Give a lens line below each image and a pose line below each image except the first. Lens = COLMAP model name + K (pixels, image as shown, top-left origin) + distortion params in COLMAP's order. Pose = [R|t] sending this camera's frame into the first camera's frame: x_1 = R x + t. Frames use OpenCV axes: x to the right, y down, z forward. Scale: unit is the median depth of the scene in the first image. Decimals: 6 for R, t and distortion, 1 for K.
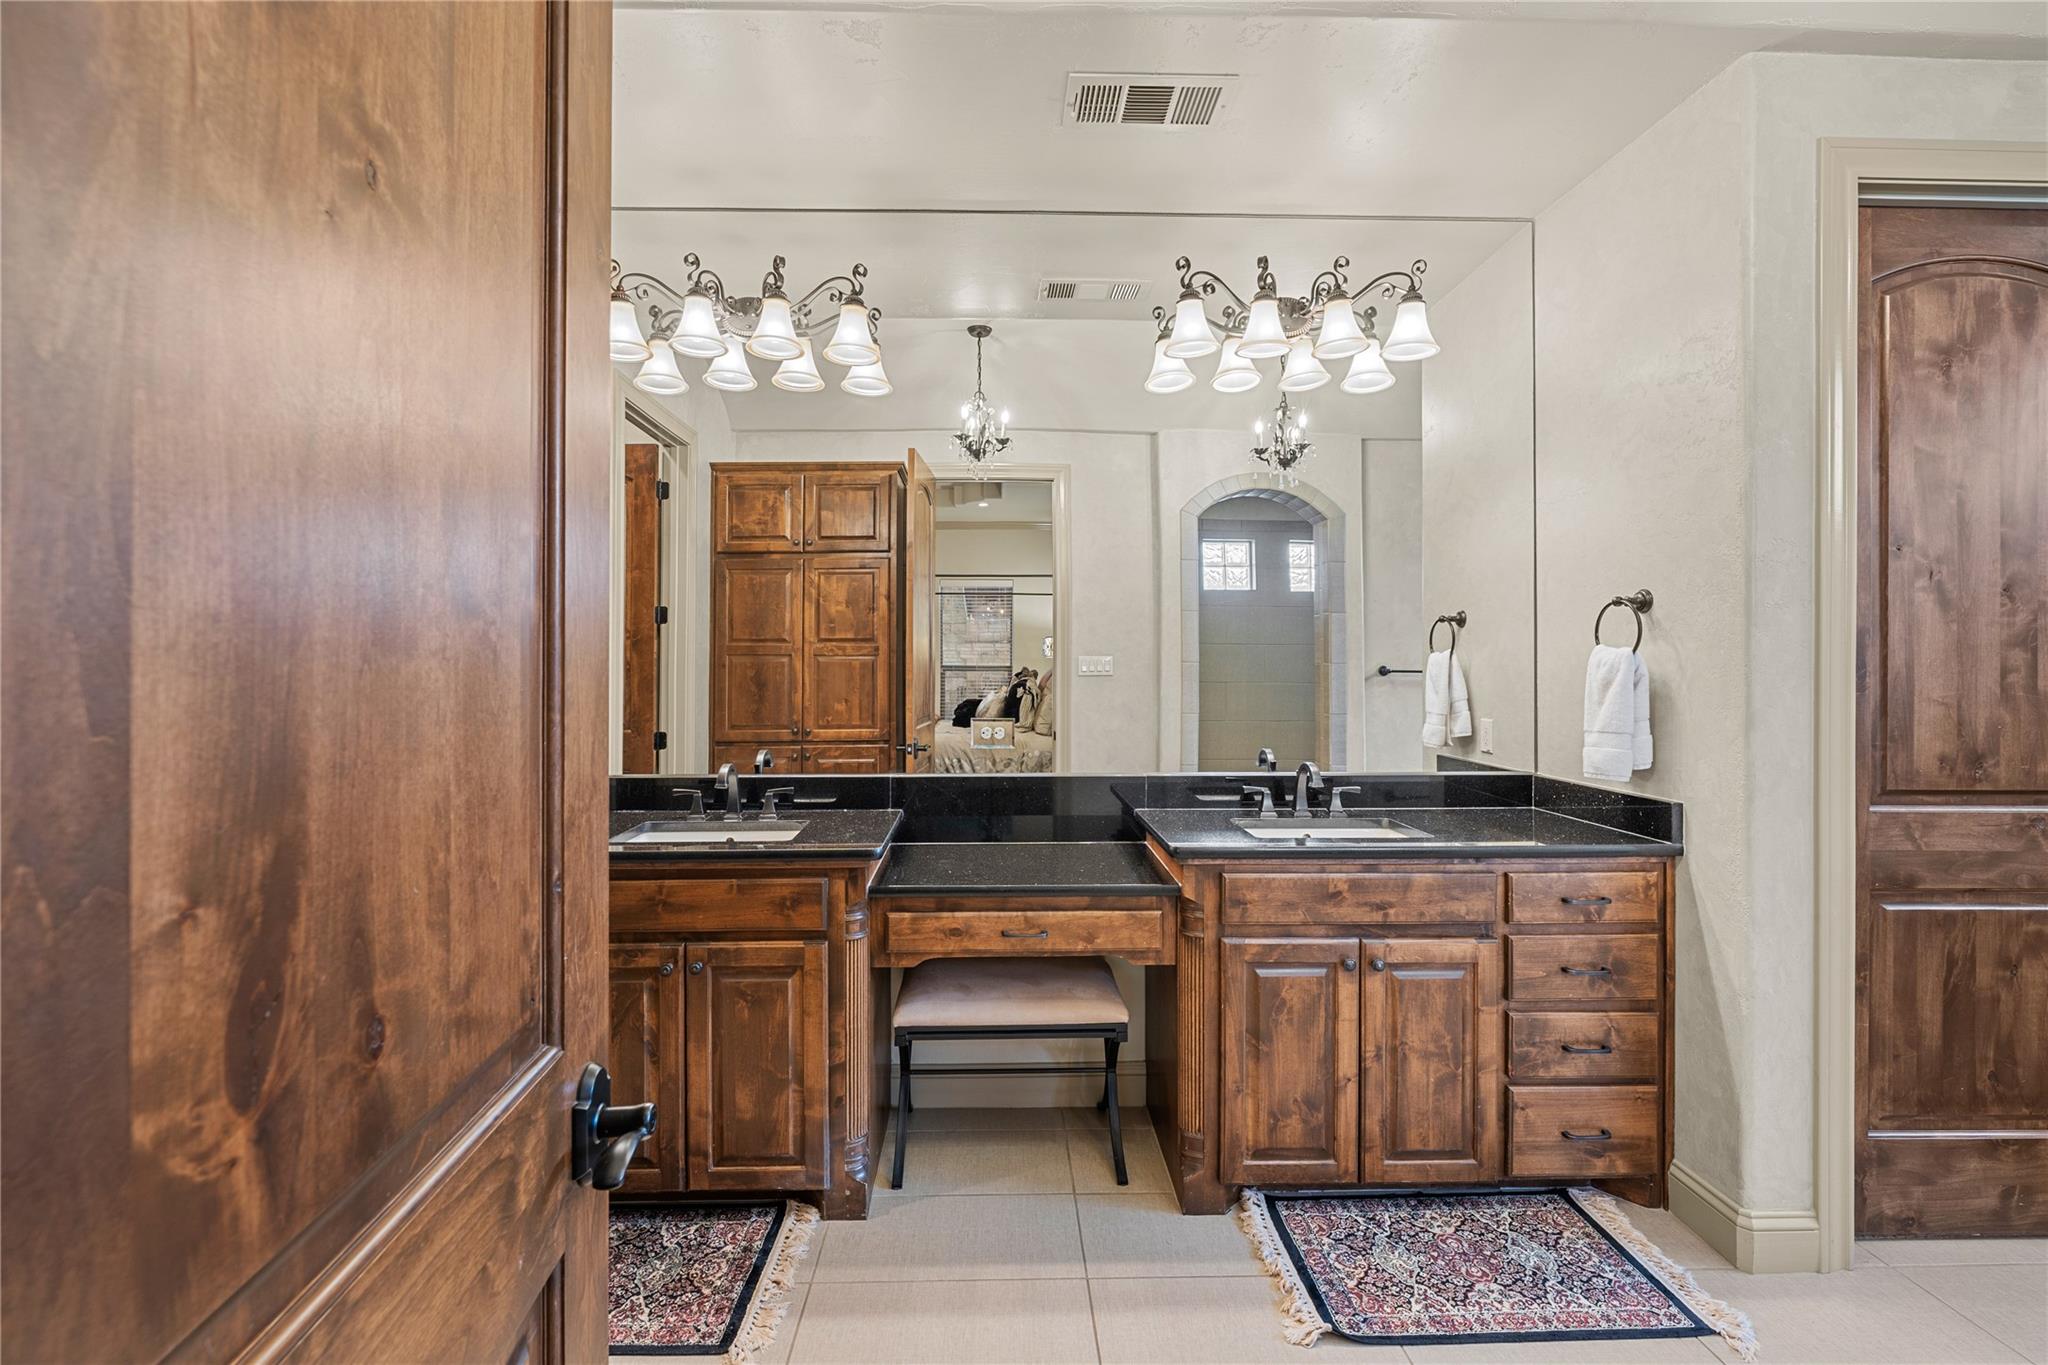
lens RADIAL K [[865.1, 0, 1021.9], [0, 865.1, 653.7], [0, 0, 1]] dist [0.009235, 0.000143]
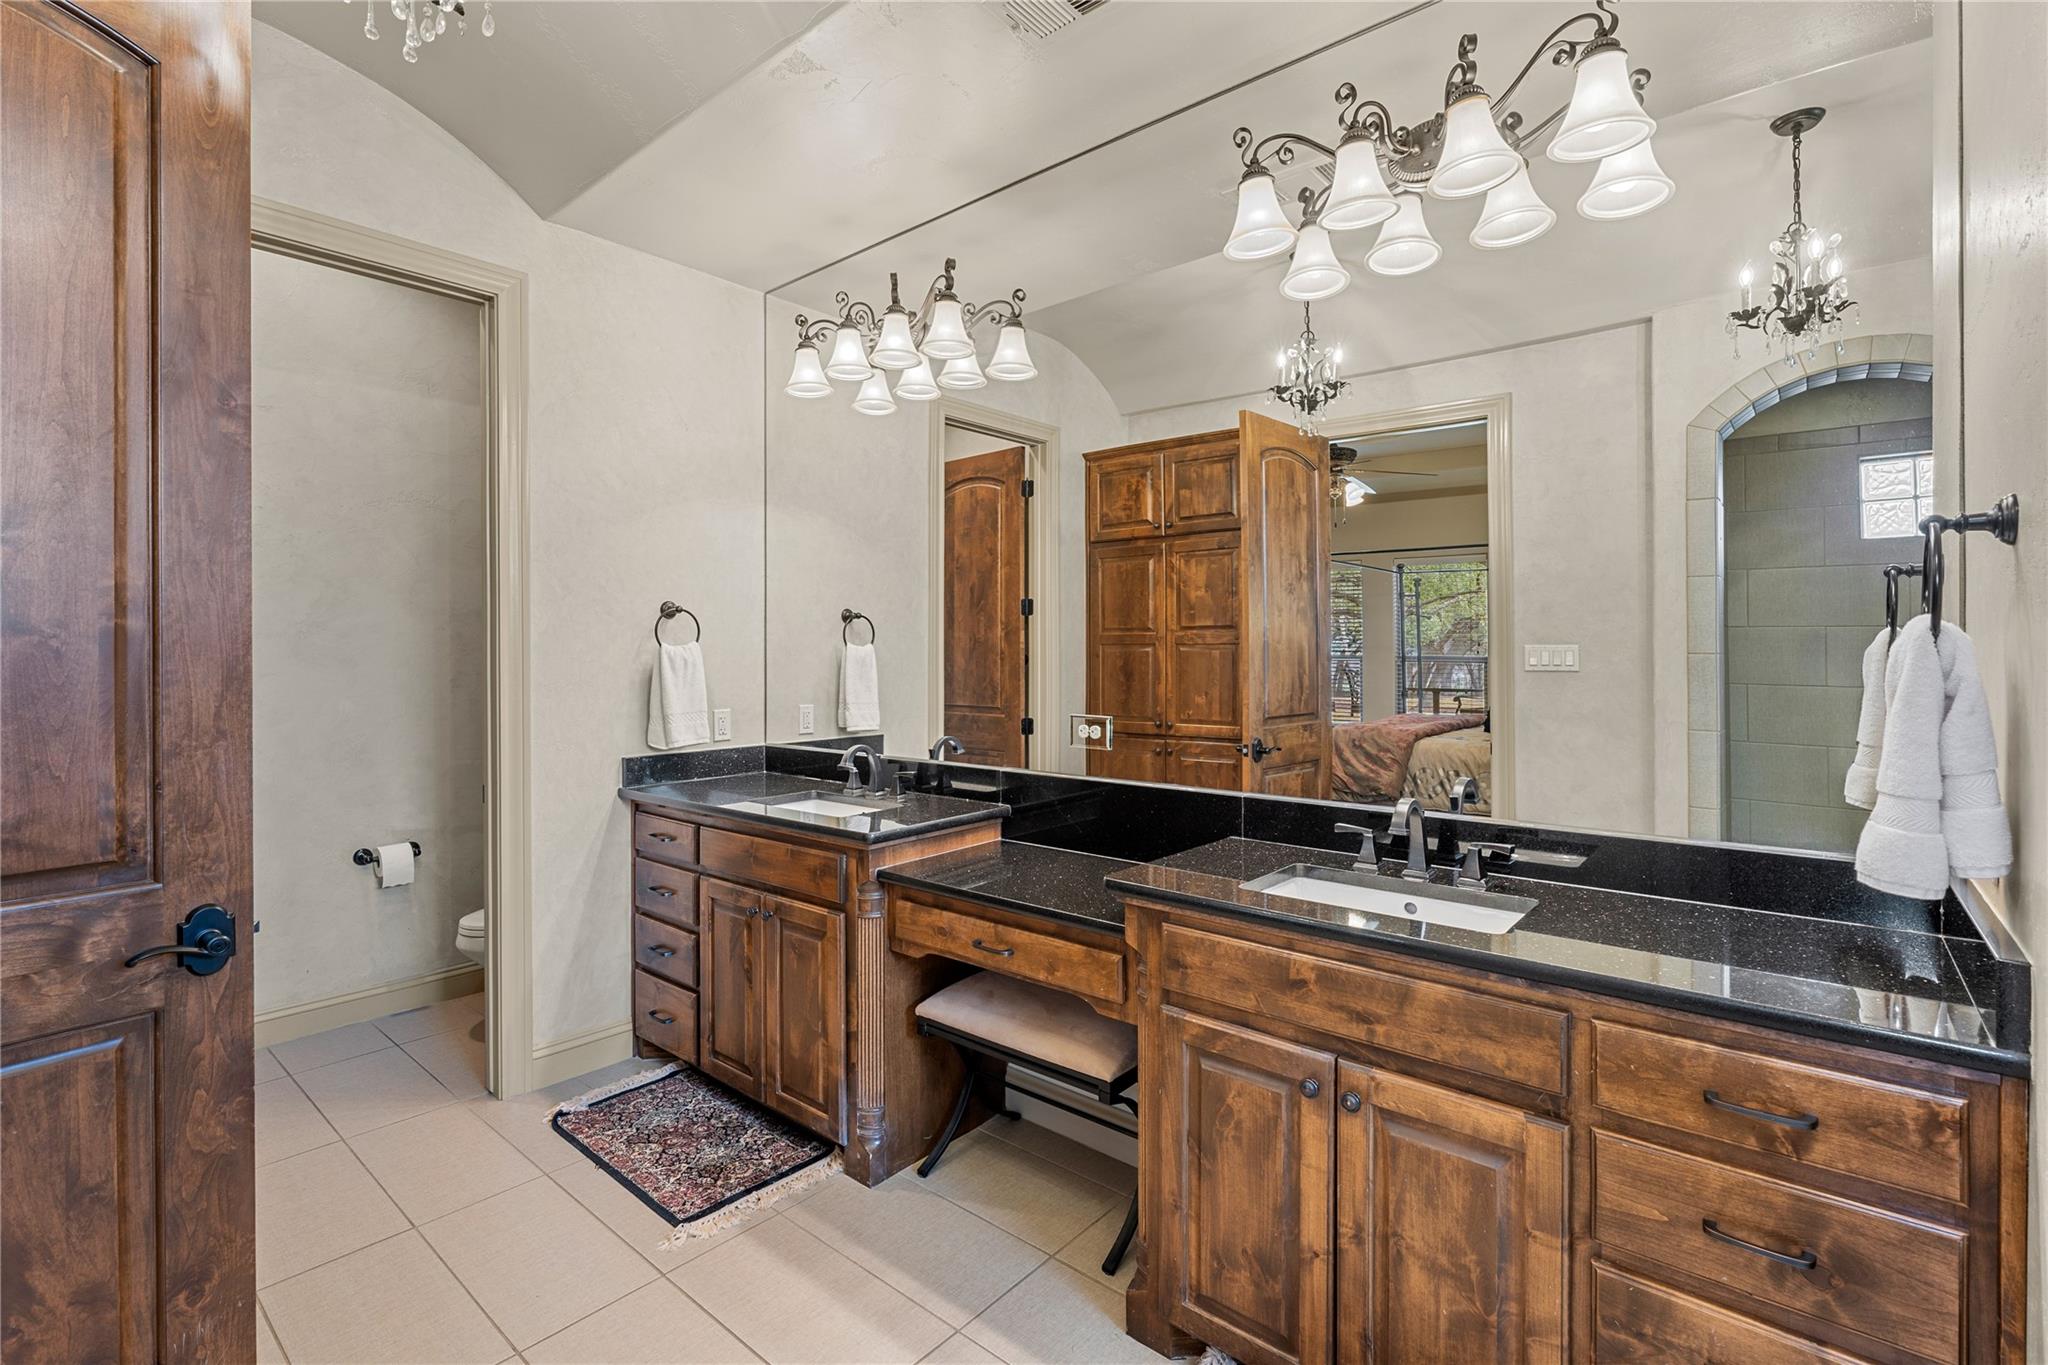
lens RADIAL K [[940.6, 0, 1022.8], [0, 940.6, 647.3], [0, 0, 1]] dist [-0.001808, 0.011523]
pose [[0.747596, -0.000630, -0.664154, 0.697437], [0.003955, 0.999986, 0.003503, 0.001540], [0.664142, -0.005246, 0.747588, 0.280997]]
